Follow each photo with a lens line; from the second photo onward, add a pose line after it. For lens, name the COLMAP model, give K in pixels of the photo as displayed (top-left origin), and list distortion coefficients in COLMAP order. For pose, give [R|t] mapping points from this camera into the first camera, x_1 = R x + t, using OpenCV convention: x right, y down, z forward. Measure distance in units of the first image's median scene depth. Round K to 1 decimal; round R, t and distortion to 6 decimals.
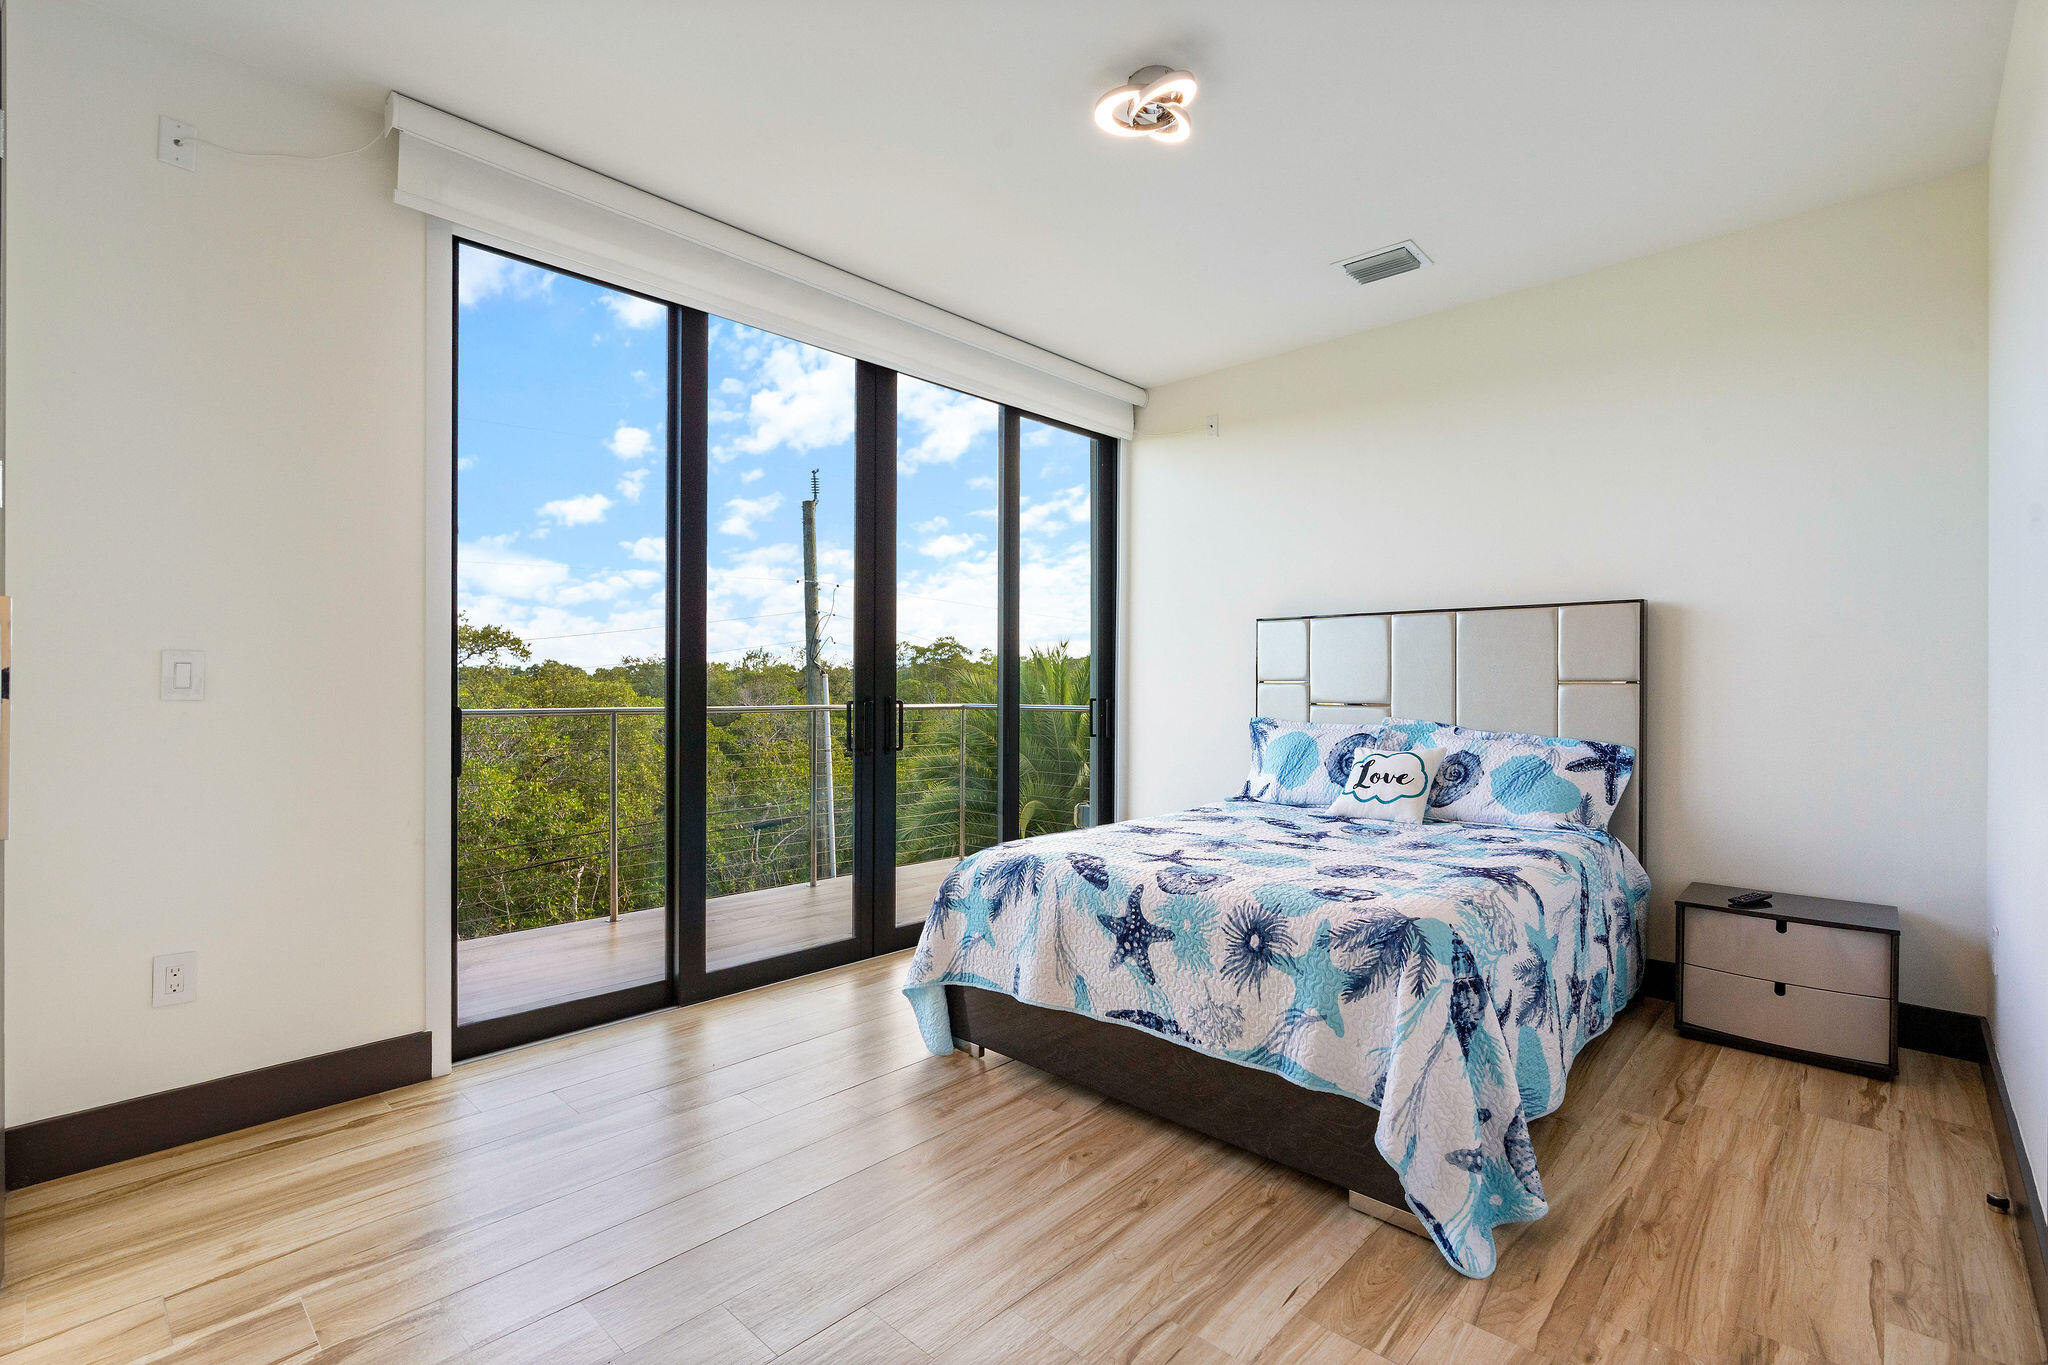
lens RADIAL K [[919.9, 0, 1031.2], [0, 919.9, 688.5], [0, 0, 1]] dist [0.012715, 0.000308]
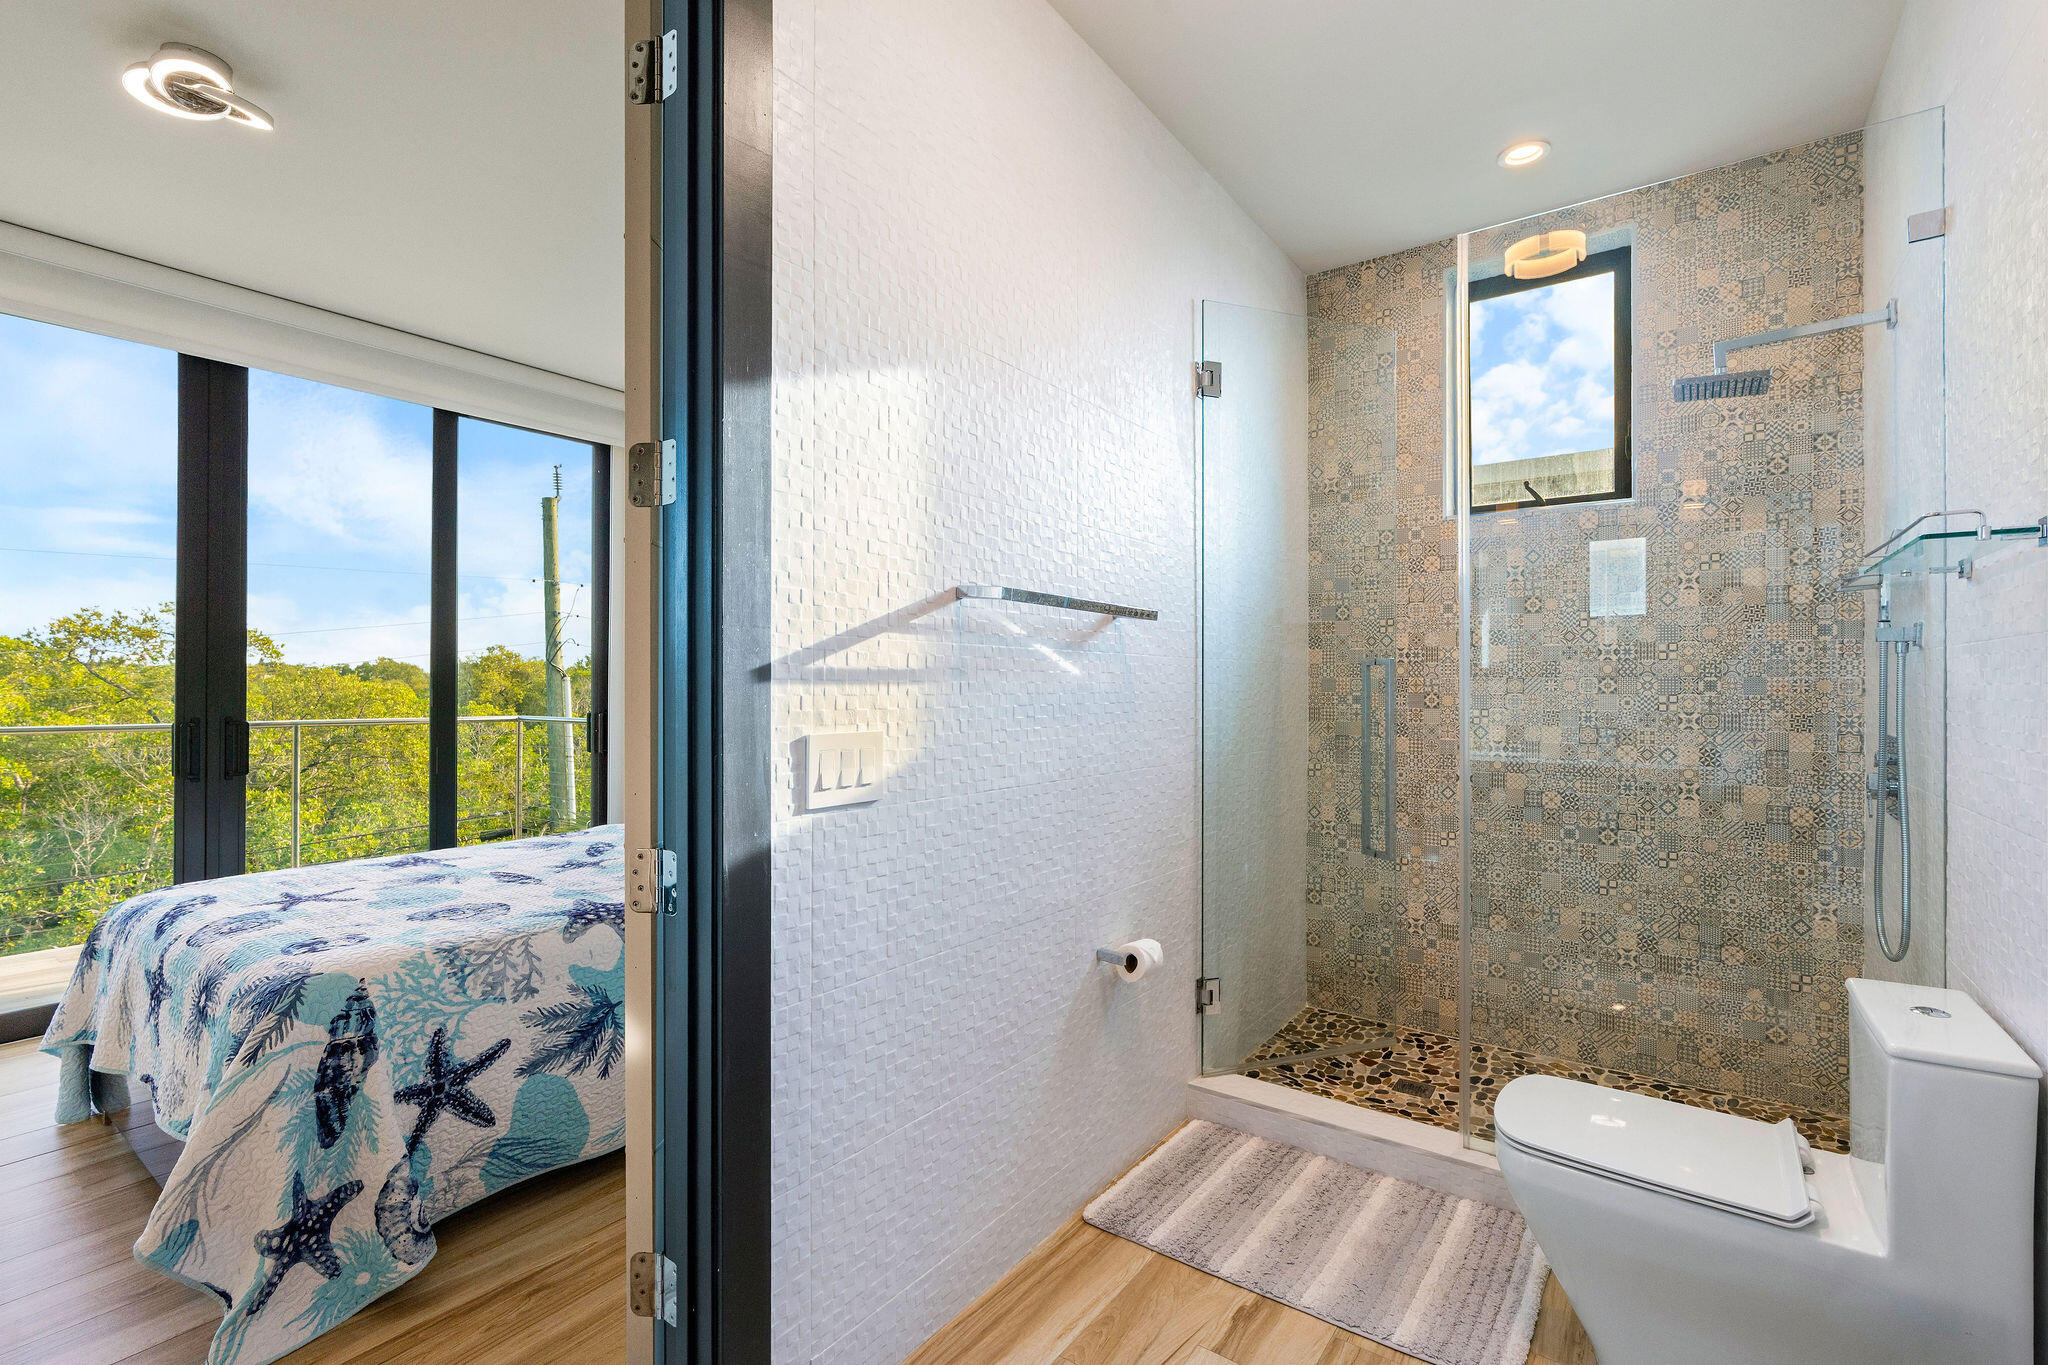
lens RADIAL K [[919.9, 0, 1005.3], [0, 919.9, 680.9], [0, 0, 1]] dist [0.012715, 0.000308]
pose [[0.996245, -0.003782, 0.086498, 0.666438], [0.004163, 0.999982, -0.004222, -0.026390], [-0.086481, 0.004567, 0.996243, 0.002336]]
